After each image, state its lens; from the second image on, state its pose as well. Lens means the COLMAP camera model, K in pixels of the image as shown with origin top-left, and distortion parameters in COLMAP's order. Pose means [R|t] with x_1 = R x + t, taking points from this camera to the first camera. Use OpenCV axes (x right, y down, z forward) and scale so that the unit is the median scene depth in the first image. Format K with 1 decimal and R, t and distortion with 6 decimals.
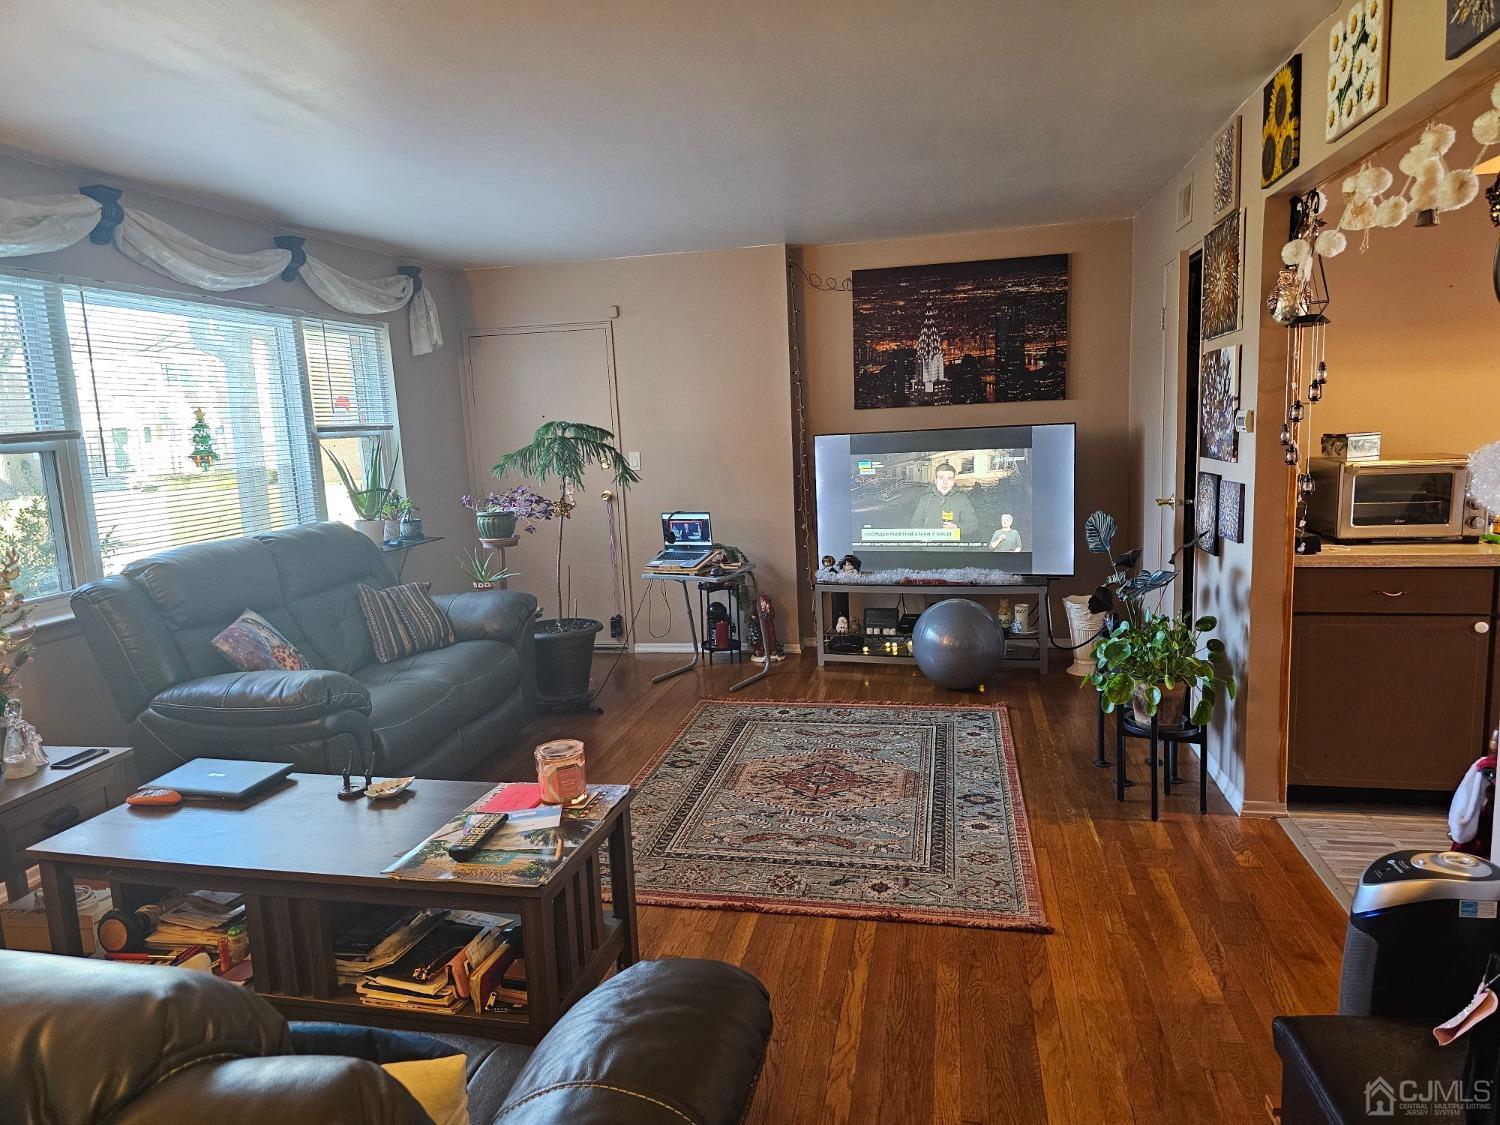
lens RADIAL K [[1018.1, 0, 740.5], [0, 1018.1, 558.7], [0, 0, 1]] dist [0.060986, -0.057215]
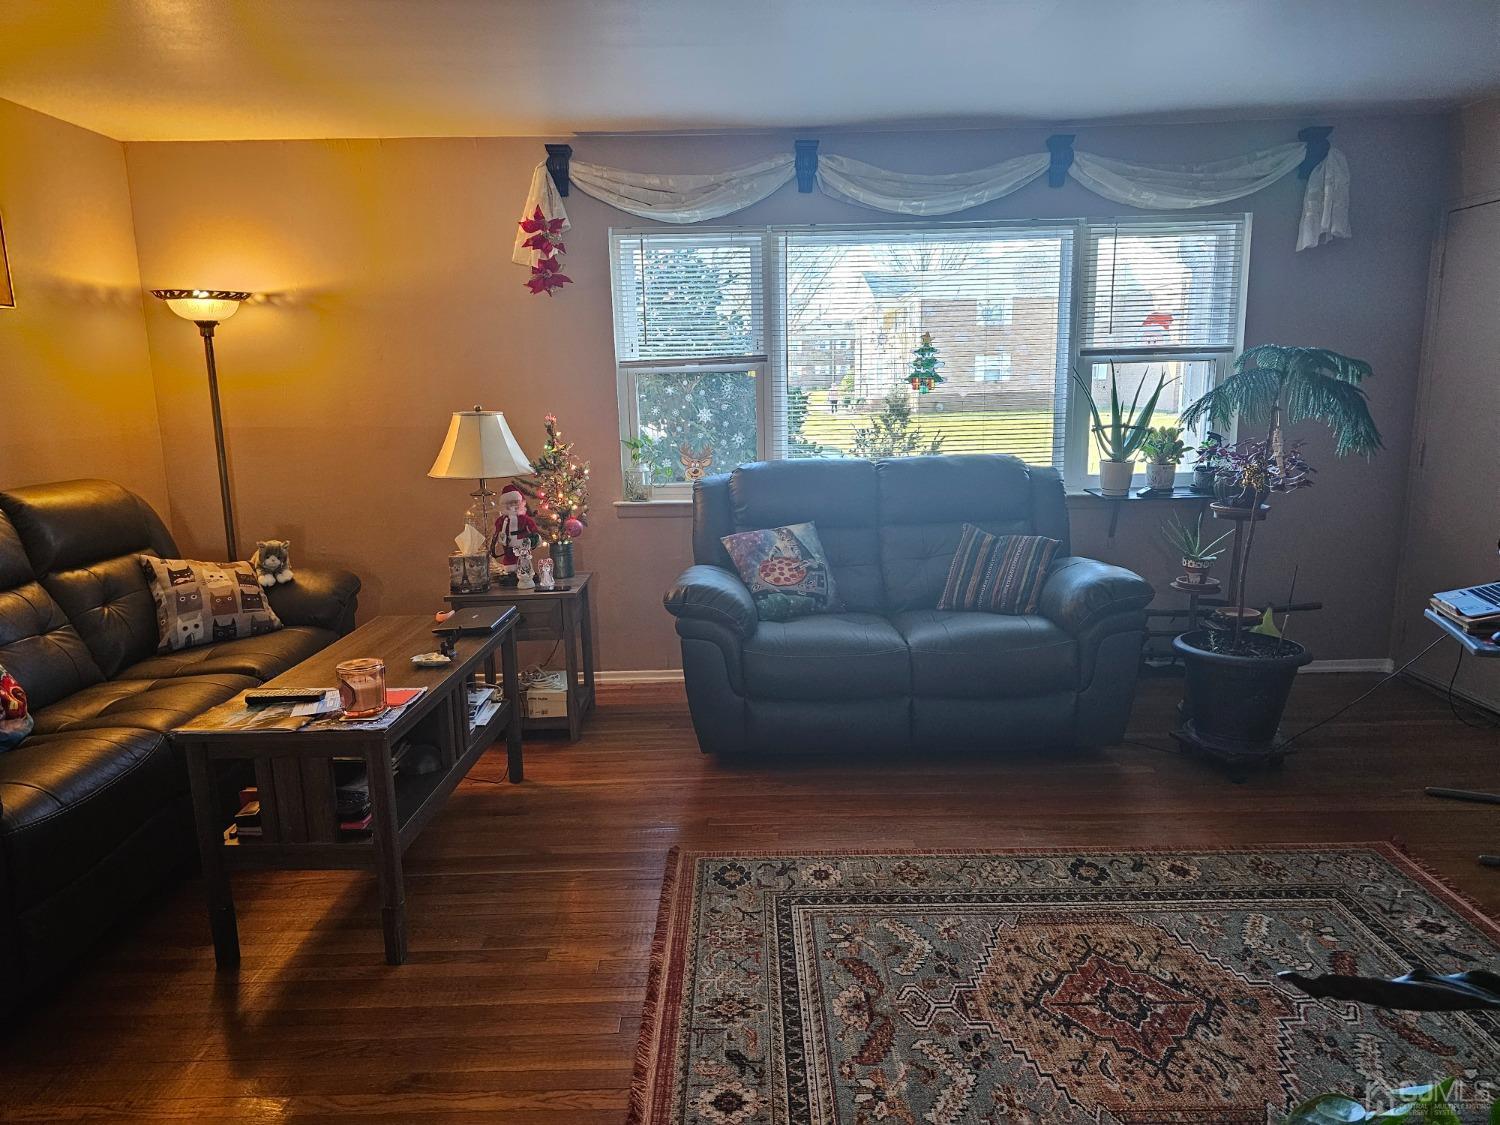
lens RADIAL K [[1018.1, 0, 742.2], [0, 1018.1, 574.4], [0, 0, 1]] dist [0.060986, -0.057215]
pose [[0.198538, 0.230187, -0.952679, 0.500283], [-0.125593, 0.969990, 0.208196, -0.102048], [0.972013, 0.078315, 0.221490, 0.615759]]
